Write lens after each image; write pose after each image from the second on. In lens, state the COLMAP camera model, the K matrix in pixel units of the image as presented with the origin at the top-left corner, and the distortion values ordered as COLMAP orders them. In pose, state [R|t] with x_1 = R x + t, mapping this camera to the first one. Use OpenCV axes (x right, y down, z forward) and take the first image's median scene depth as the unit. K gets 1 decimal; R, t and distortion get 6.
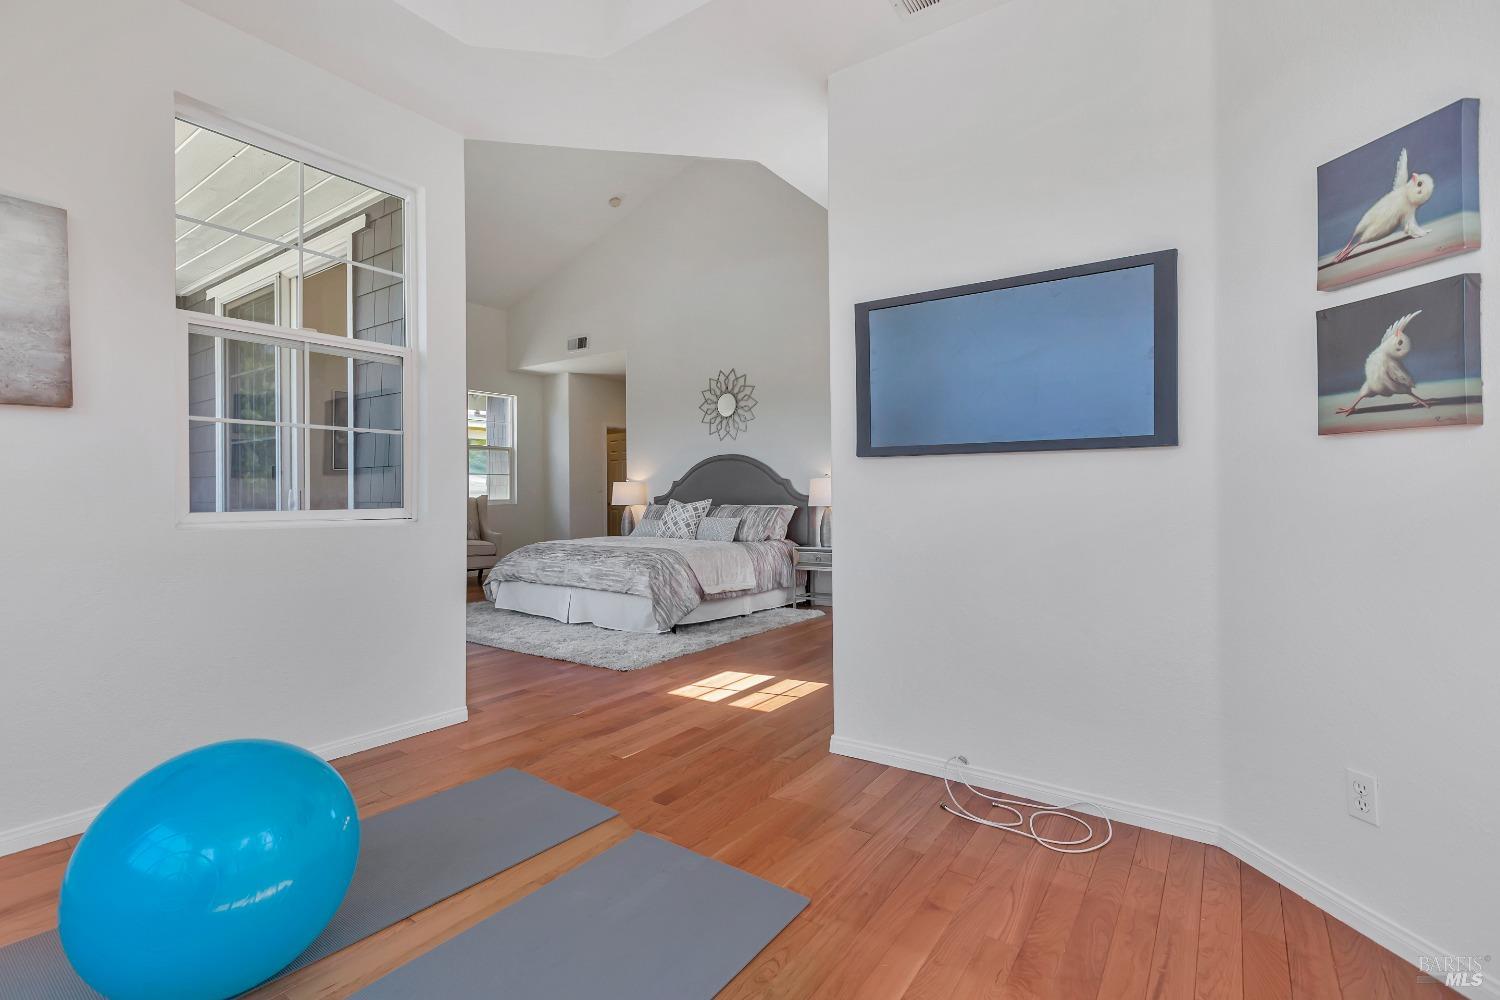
lens RADIAL K [[690.7, 0, 749.8], [0, 690.7, 496.5], [0, 0, 1]] dist [-0.003076, 0.000321]
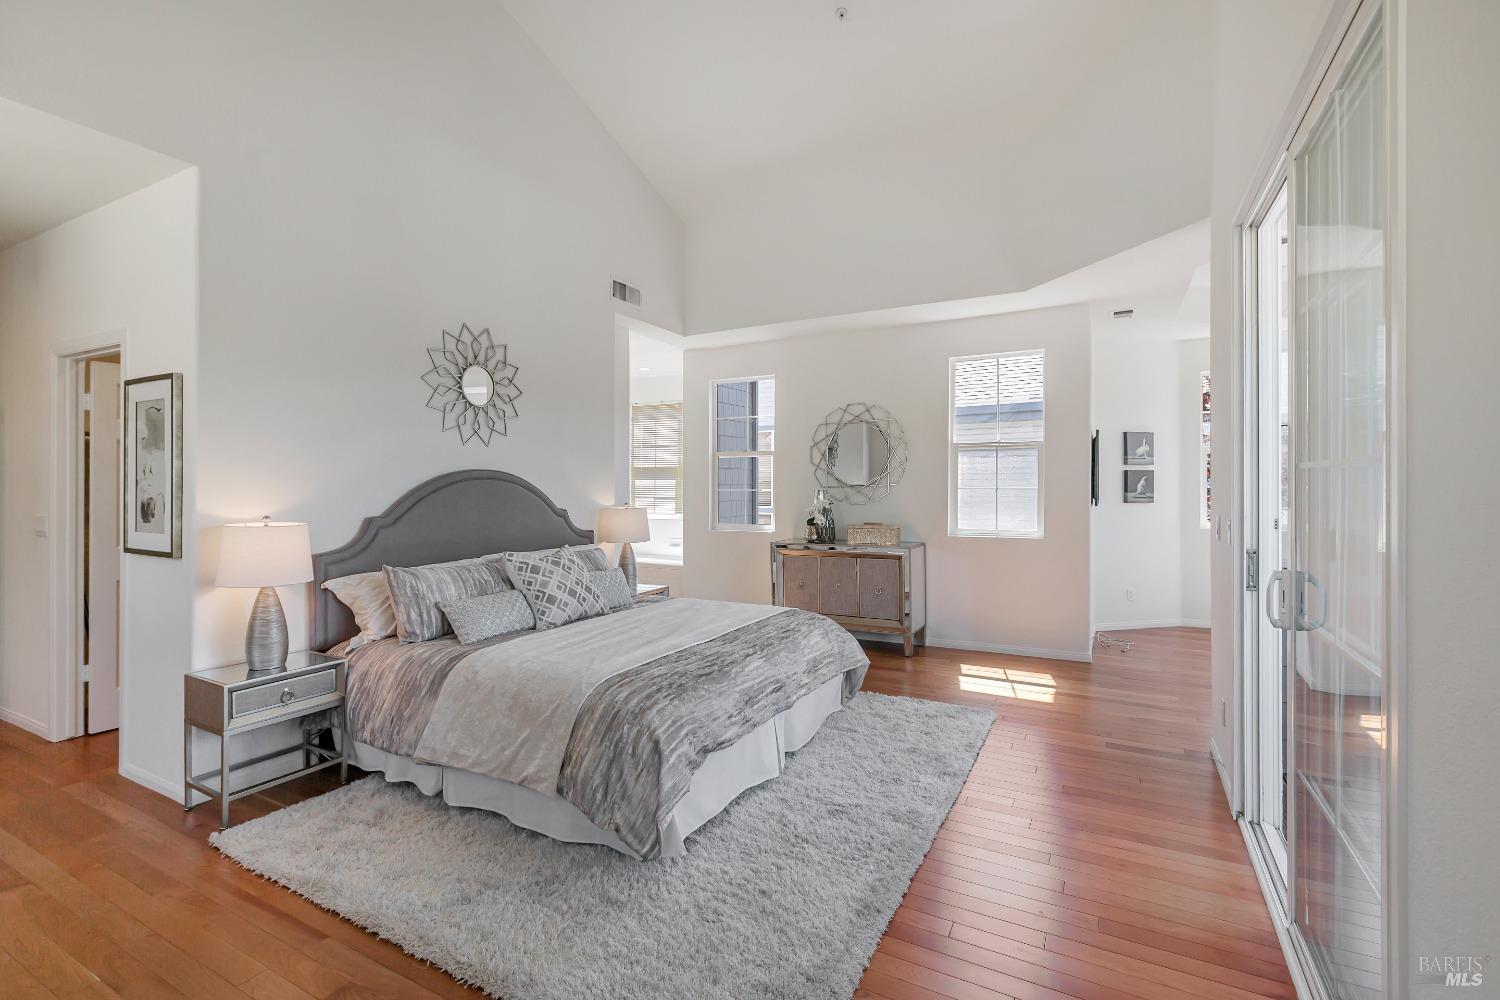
lens RADIAL K [[690.7, 0, 743.2], [0, 690.7, 485.8], [0, 0, 1]] dist [-0.003076, 0.000321]
pose [[-0.121831, 0.001526, 0.992550, -0.651006], [0.005652, 0.999984, -0.000844, -0.045285], [-0.992535, 0.005507, -0.121837, 0.849321]]
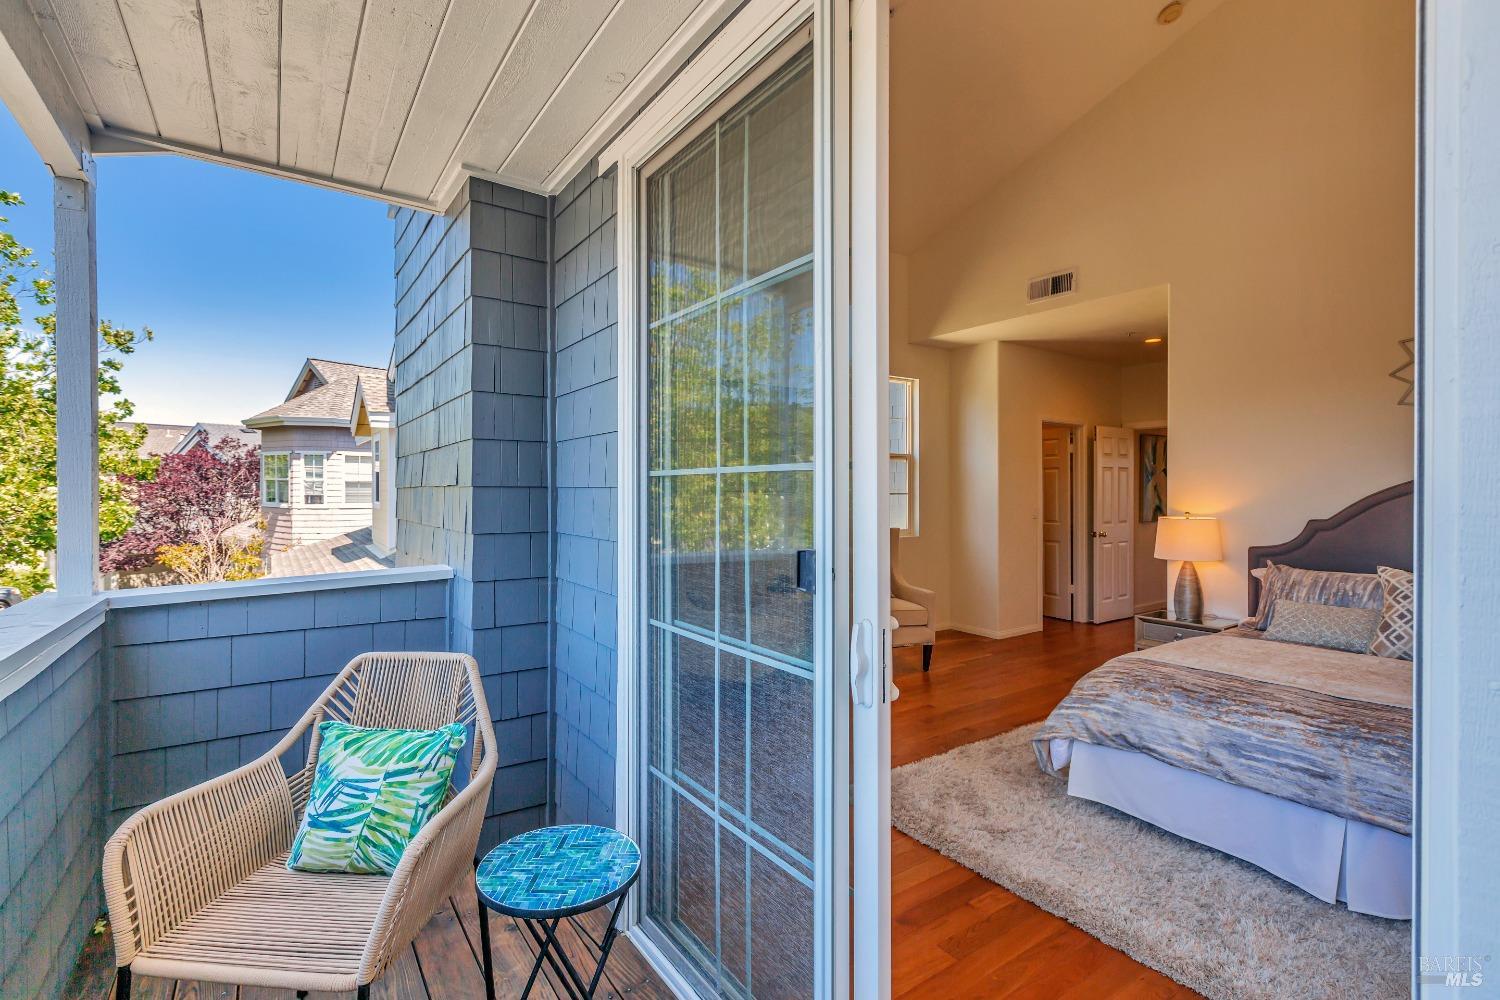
lens RADIAL K [[690.7, 0, 749.6], [0, 690.7, 494.3], [0, 0, 1]] dist [-0.003076, 0.000321]
pose [[0.943455, 0.009214, -0.331373, -0.349721], [-0.008142, 0.999956, 0.004621, -0.042572], [0.331401, -0.001661, 0.943489, 0.385146]]
